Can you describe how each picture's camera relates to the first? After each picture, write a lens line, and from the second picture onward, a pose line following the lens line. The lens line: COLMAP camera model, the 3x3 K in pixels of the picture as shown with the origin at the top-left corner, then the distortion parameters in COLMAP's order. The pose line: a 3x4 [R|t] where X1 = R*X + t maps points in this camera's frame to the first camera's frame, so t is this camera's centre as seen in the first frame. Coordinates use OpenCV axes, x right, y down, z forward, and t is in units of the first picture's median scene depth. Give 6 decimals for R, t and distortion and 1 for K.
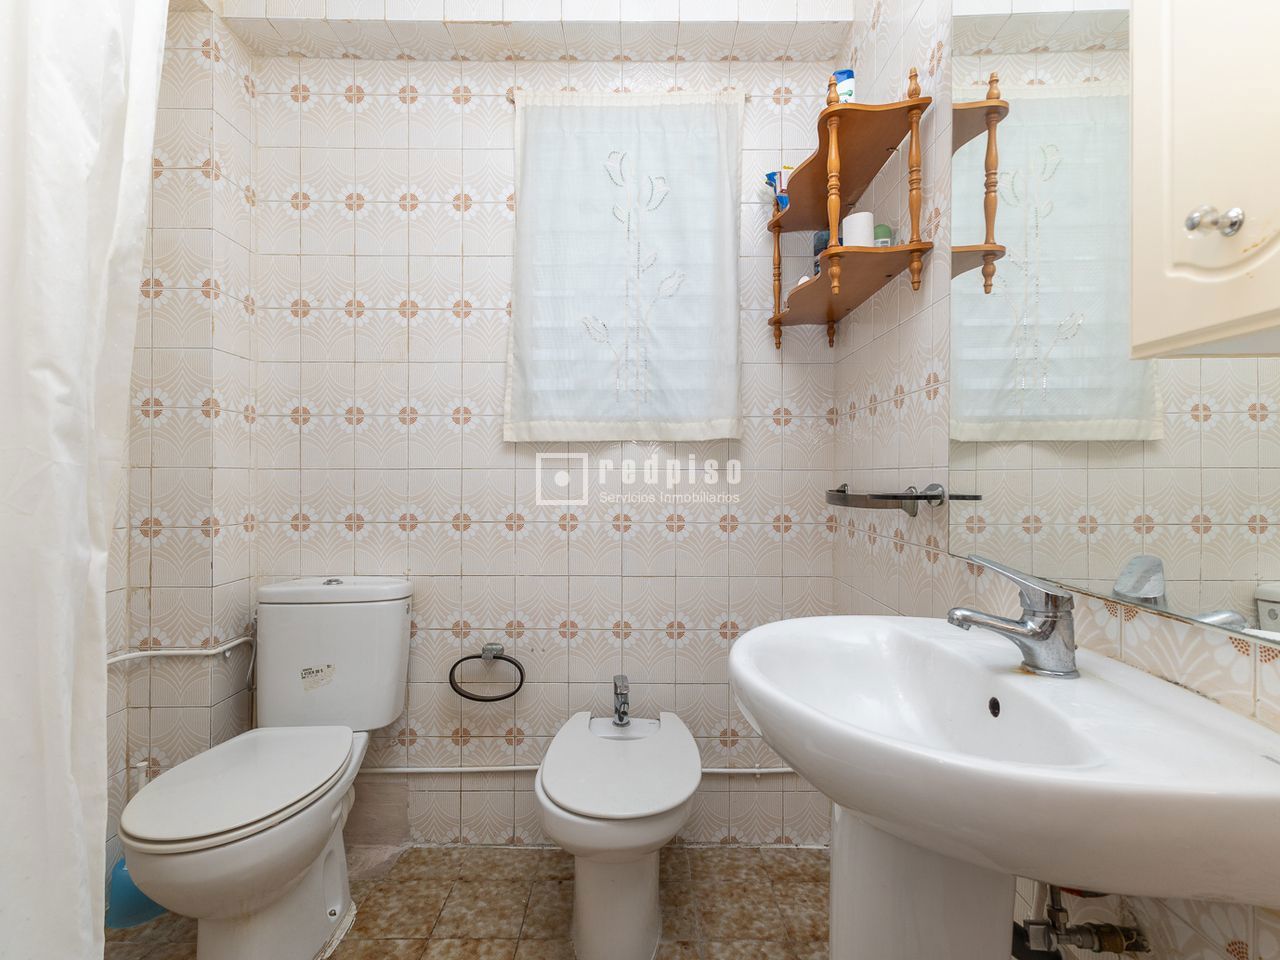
lens RADIAL K [[620.0, 0, 639.5], [0, 620.0, 474.6], [0, 0, 1]] dist [0.009933, -0.001081]
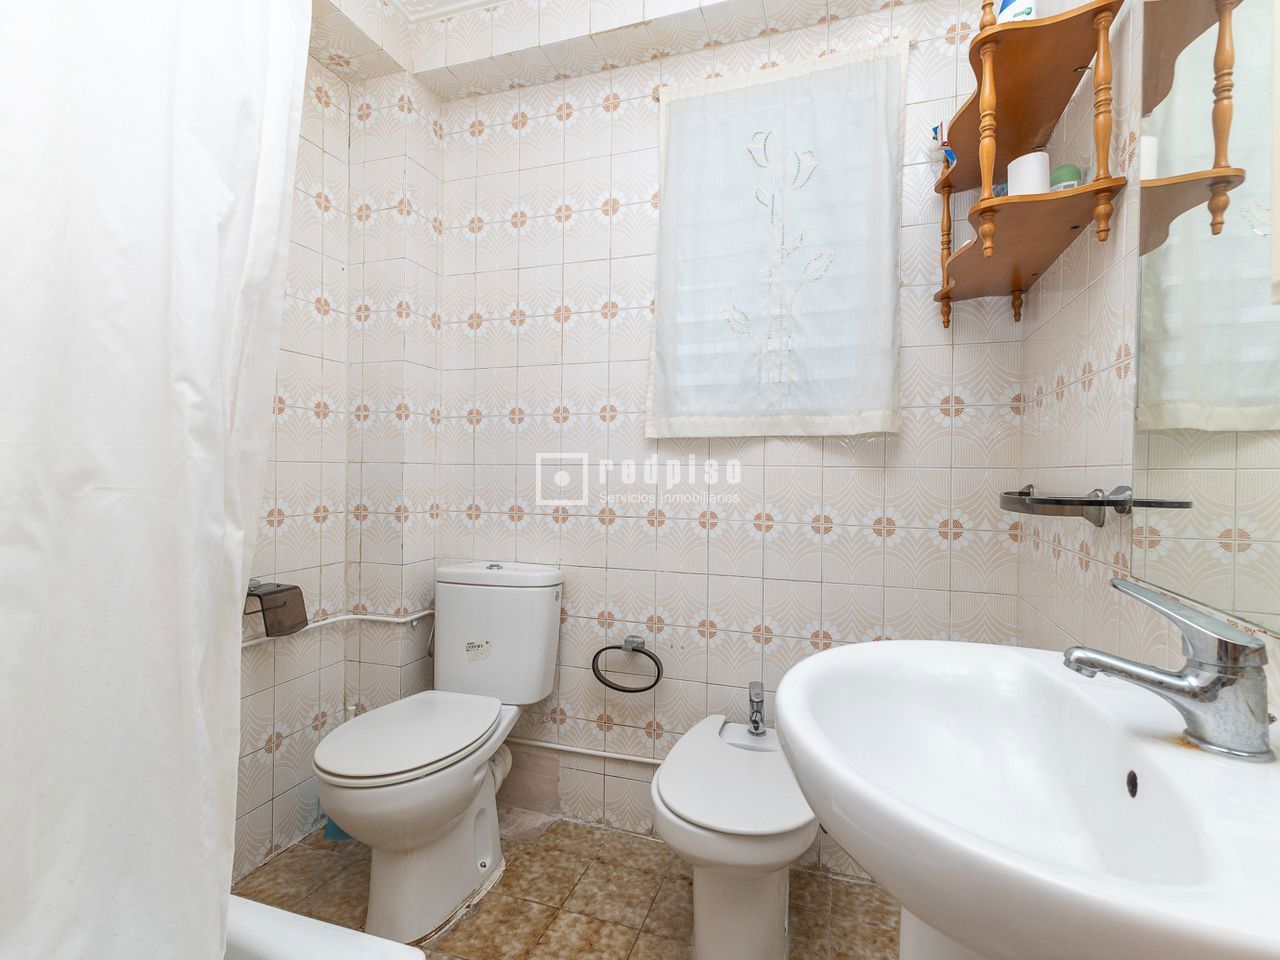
lens RADIAL K [[620.0, 0, 639.5], [0, 620.0, 474.6], [0, 0, 1]] dist [0.009933, -0.001081]
pose [[0.945617, 0.009546, -0.325143, 0.103443], [-0.007957, 0.999949, 0.006217, 0.000137], [0.325186, -0.003291, 0.945644, 0.039267]]
